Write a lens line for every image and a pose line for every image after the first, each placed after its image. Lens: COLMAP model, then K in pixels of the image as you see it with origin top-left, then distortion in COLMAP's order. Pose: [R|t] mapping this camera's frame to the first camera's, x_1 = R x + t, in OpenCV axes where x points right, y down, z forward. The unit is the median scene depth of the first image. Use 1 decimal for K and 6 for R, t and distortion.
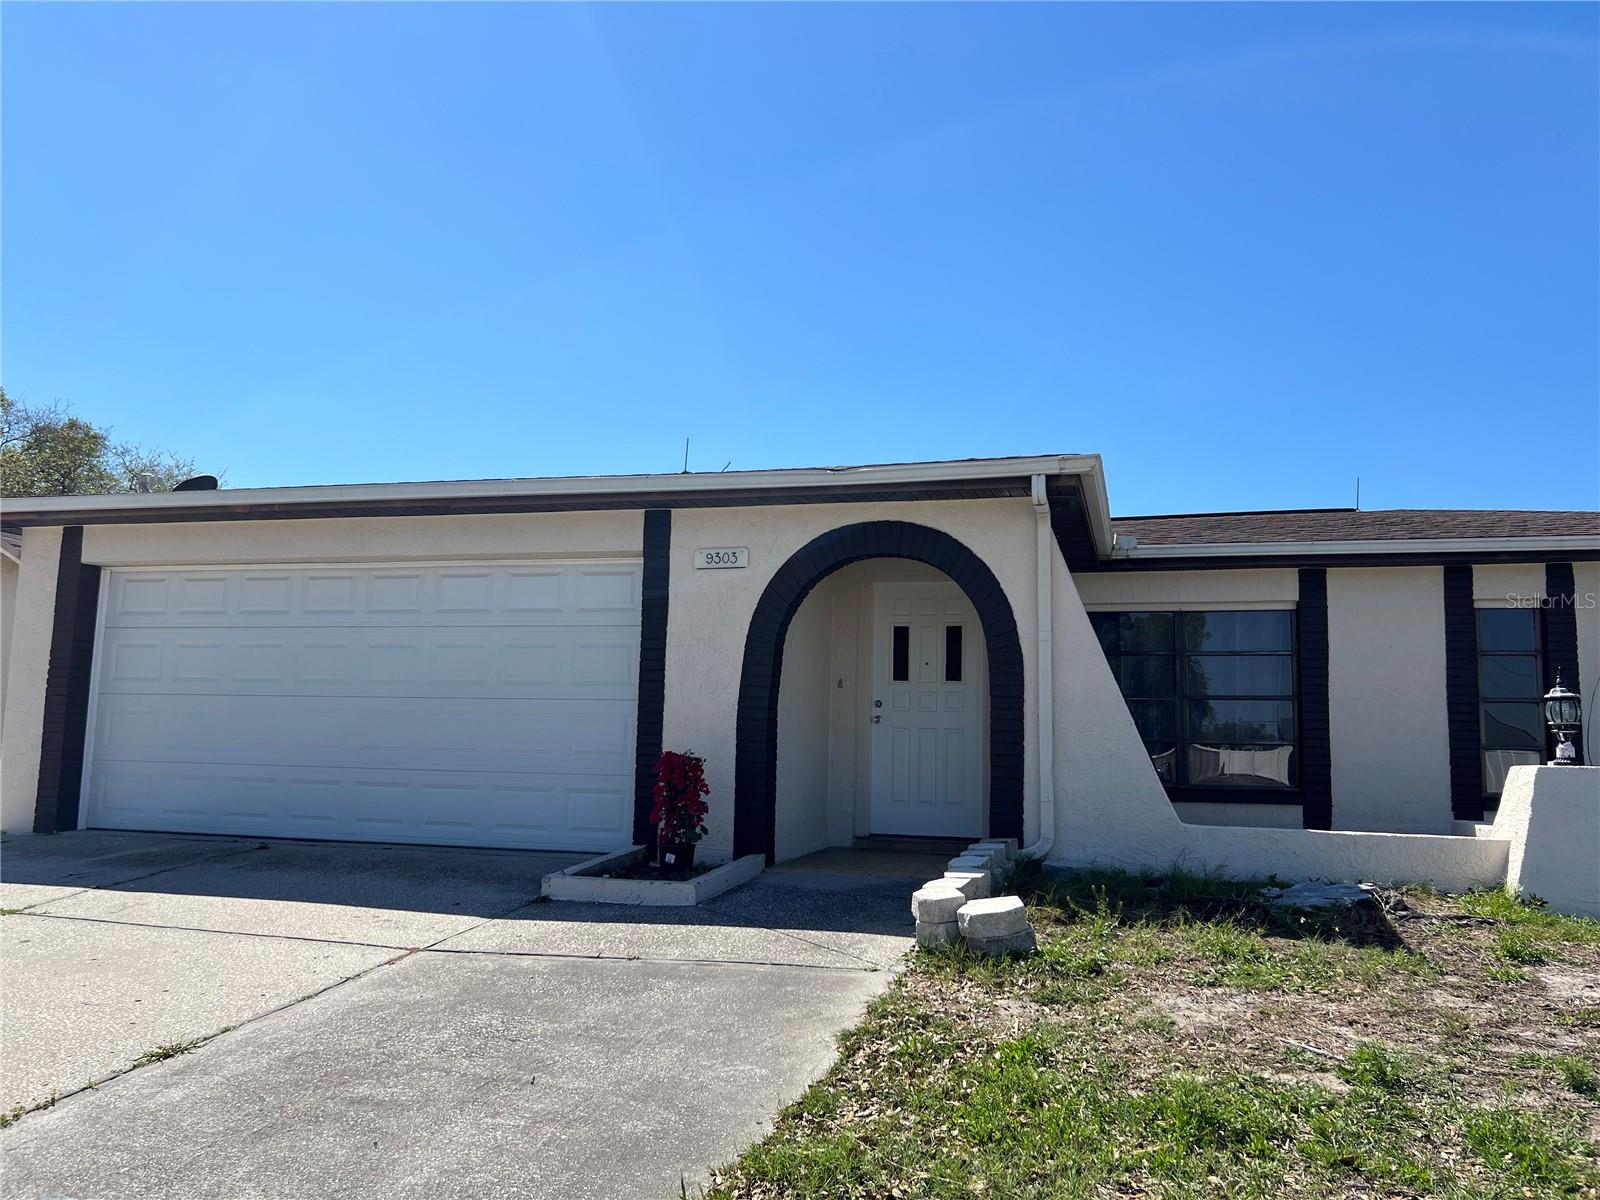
lens RADIAL K [[1207.8, 0, 800.0], [0, 1207.8, 600.0], [0, 0, 1]] dist [0.063294, -0.094994]
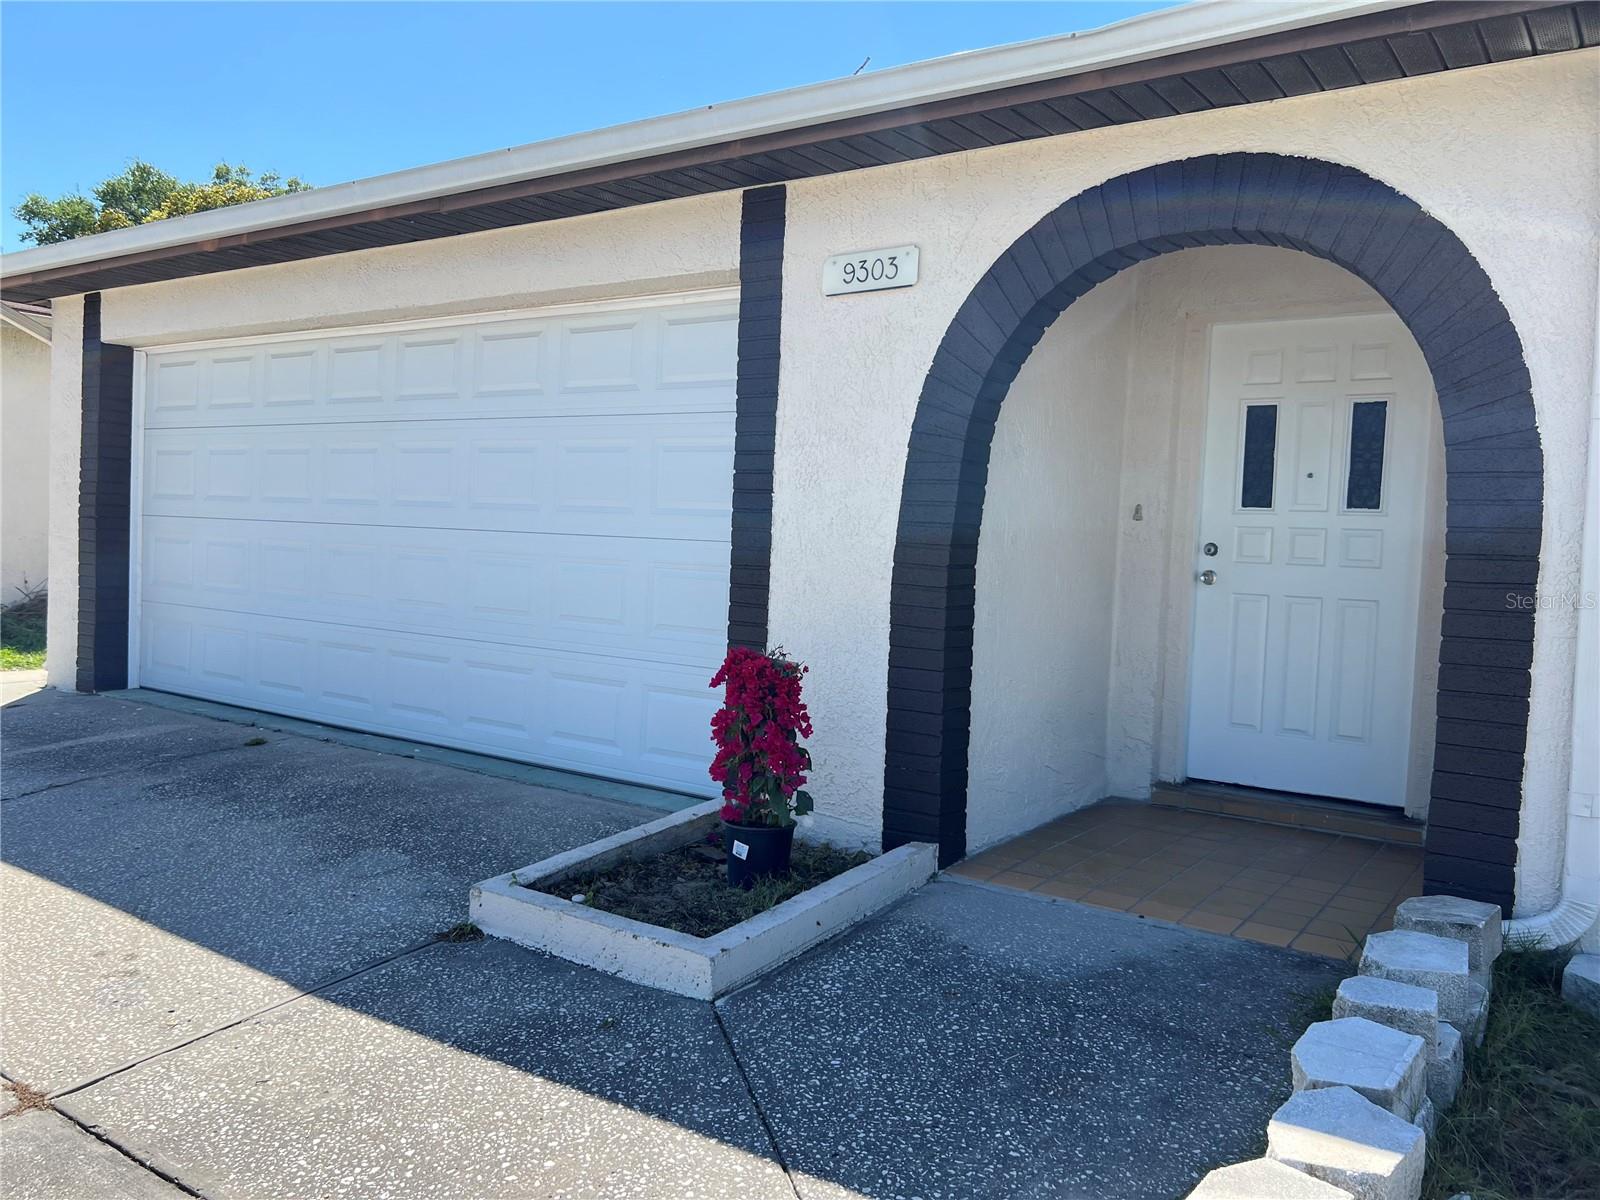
lens RADIAL K [[1180.7, 0, 809.7], [0, 1180.7, 597.6], [0, 0, 1]] dist [0.083827, -0.111486]
pose [[0.949299, 0.030268, -0.312915, 0.071070], [0.018558, 0.988223, 0.151888, 0.024838], [0.313827, -0.149995, 0.937557, 0.492249]]
